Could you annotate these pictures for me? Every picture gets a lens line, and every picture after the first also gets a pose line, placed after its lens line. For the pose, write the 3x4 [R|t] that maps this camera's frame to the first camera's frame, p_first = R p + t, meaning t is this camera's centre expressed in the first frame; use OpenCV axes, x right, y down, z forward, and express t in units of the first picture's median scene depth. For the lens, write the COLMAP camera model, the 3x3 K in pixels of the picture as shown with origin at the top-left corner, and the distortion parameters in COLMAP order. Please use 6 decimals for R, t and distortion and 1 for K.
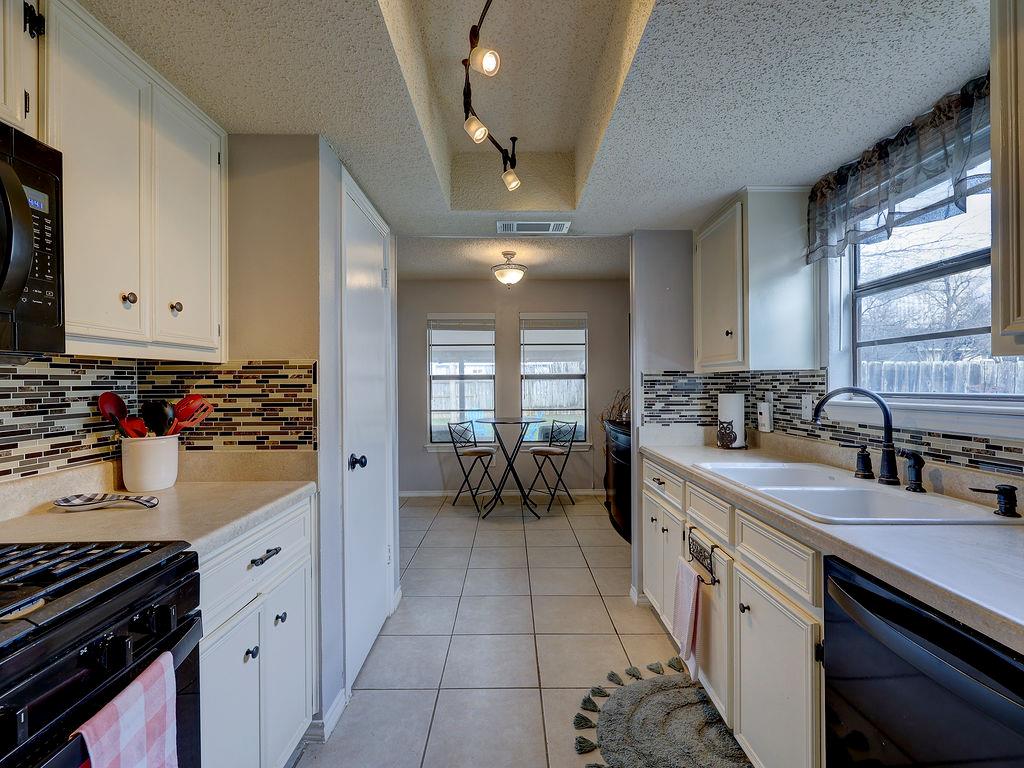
lens RADIAL K [[460.6, 0, 507.9], [0, 460.6, 384.2], [0, 0, 1]] dist [-0.004632, 0.001803]
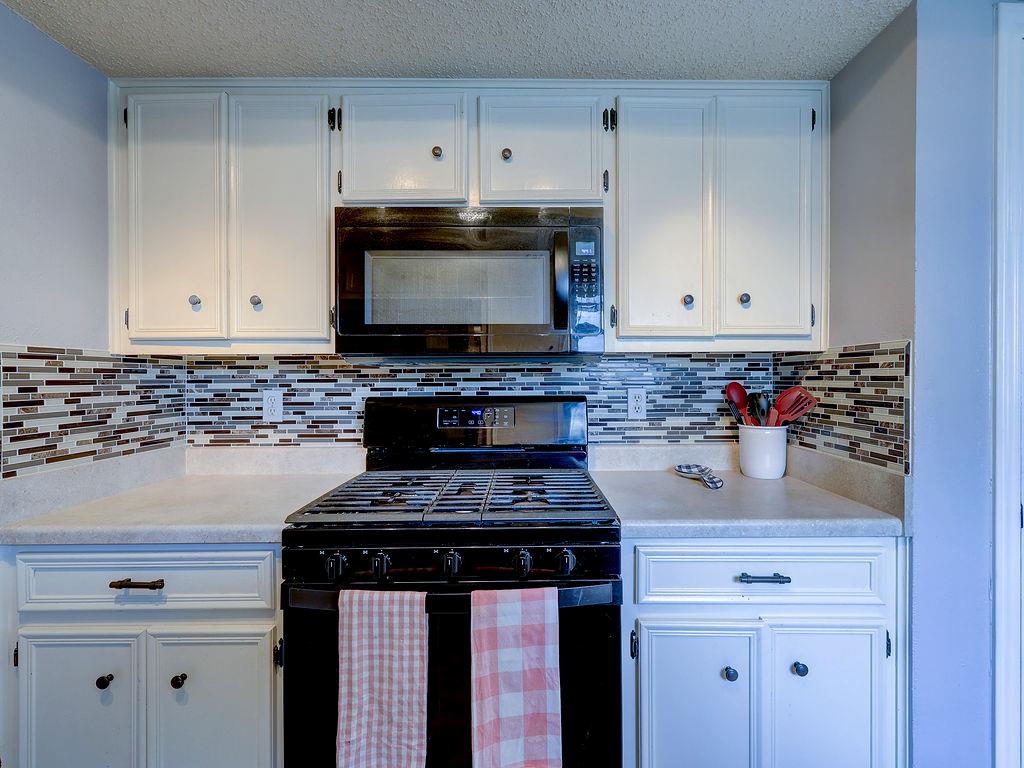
lens RADIAL K [[460.6, 0, 511.7], [0, 460.6, 380.3], [0, 0, 1]] dist [-0.004632, 0.001803]
pose [[0.024950, 0.014454, -0.999584, 0.237962], [-0.003110, 0.999892, 0.014380, -0.001789], [0.999684, 0.002750, 0.024992, 0.400204]]
